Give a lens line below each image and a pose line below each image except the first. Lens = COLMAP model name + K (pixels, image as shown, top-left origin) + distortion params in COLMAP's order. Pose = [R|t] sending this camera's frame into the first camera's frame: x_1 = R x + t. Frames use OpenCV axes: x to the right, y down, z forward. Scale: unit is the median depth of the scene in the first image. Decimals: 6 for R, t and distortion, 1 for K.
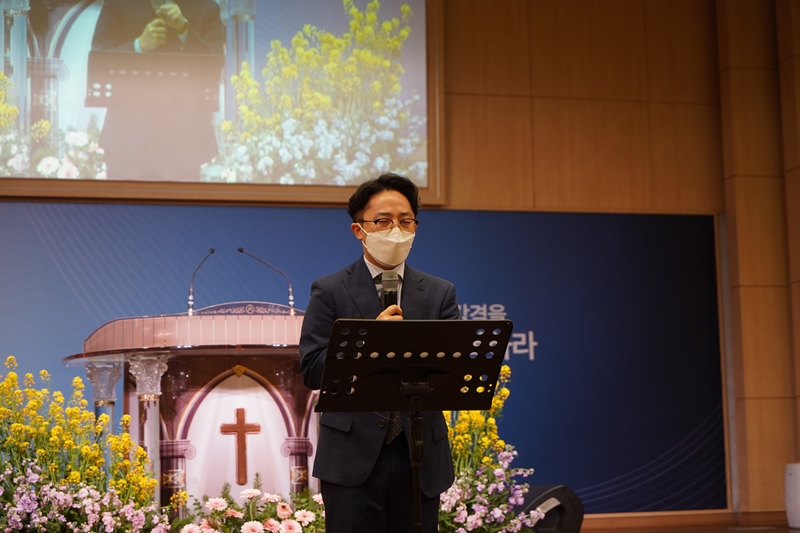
lens RADIAL K [[1628.4, 0, 400.0], [0, 1628.4, 266.5], [0, 0, 1]] dist [0.008542, -0.218671]
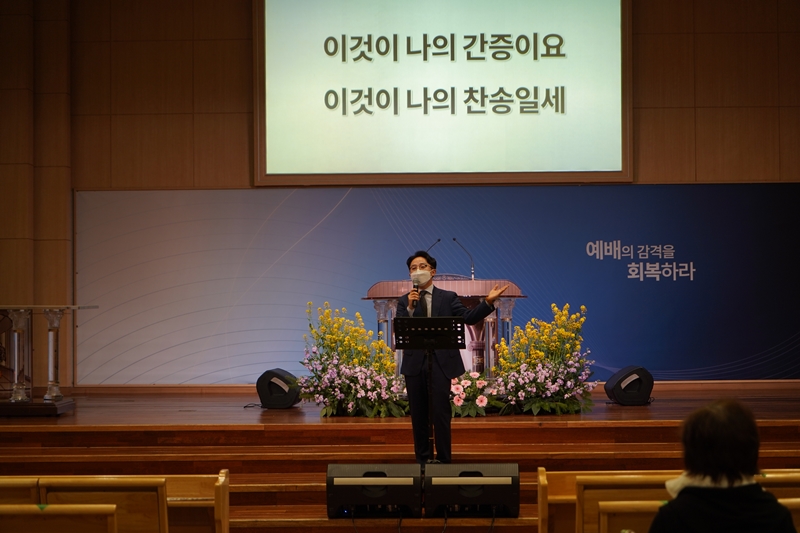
lens RADIAL K [[1628.4, 0, 400.0], [0, 1628.4, 266.5], [0, 0, 1]] dist [0.008542, -0.218671]
pose [[0.954954, 0.007272, -0.296666, 0.426742], [0.022270, 0.995124, 0.096080, -0.171834], [0.295918, -0.098358, 0.950136, -0.855084]]
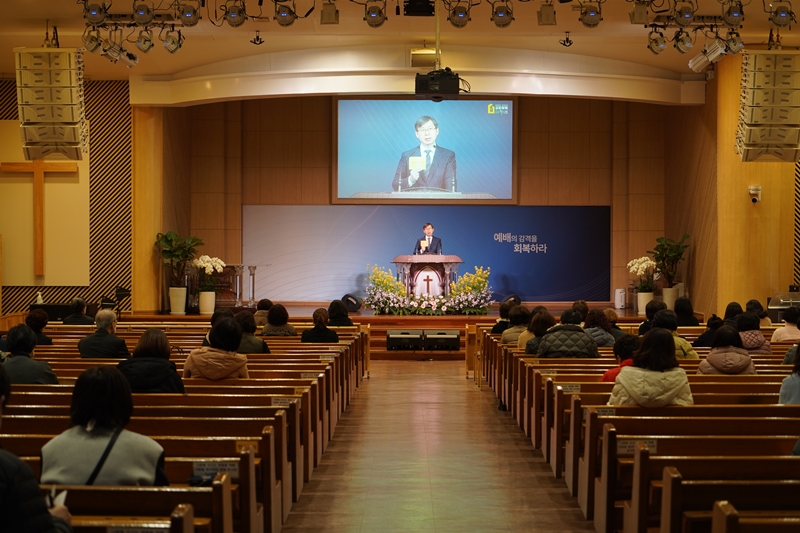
lens RADIAL K [[1385.7, 0, 400.0], [0, 1385.7, 266.5], [0, 0, 1]] dist [-0.007335, -0.086253]
pose [[0.962804, 0.030472, -0.268476, 0.829318], [0.006858, 0.990545, 0.137019, -0.447679], [0.270112, -0.133763, 0.953492, -2.568309]]
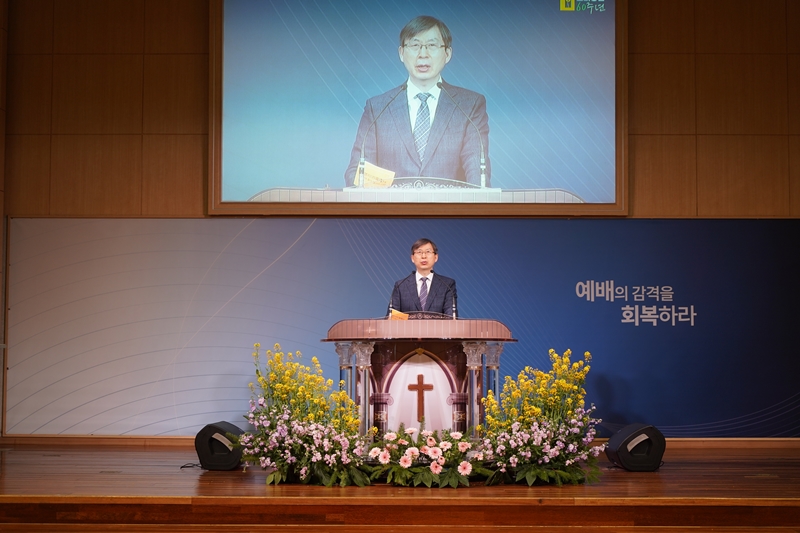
lens RADIAL K [[1385.7, 0, 400.0], [0, 1385.7, 266.5], [0, 0, 1]] dist [-0.007335, -0.086253]
pose [[0.960264, 0.008769, -0.278957, 0.265094], [0.007975, 0.998236, 0.058832, -0.101124], [0.278980, -0.058719, 0.958500, -0.315694]]
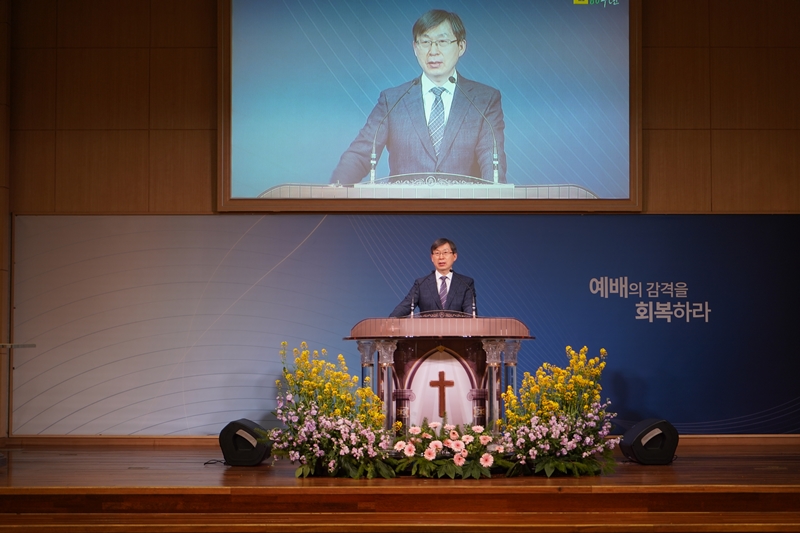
lens RADIAL K [[1603.4, 0, 400.0], [0, 1603.4, 266.5], [0, 0, 1]] dist [-0.016460, 0.071962]
pose [[0.963835, 0.008200, -0.266375, 0.297704], [0.010391, 0.997610, 0.068310, -0.132862], [0.266299, -0.068607, 0.961446, -0.581982]]
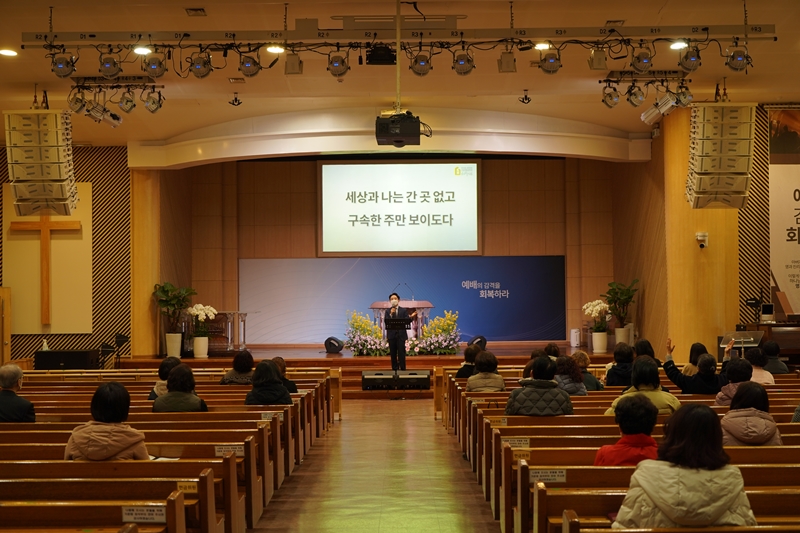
lens RADIAL K [[1065.2, 0, 400.0], [0, 1065.2, 266.5], [0, 0, 1]] dist [0.000292, 0.004870]
pose [[0.964628, 0.006703, -0.263531, 0.729134], [0.019135, 0.995259, 0.095358, -0.371593], [0.262921, -0.097028, 0.959926, -2.023687]]
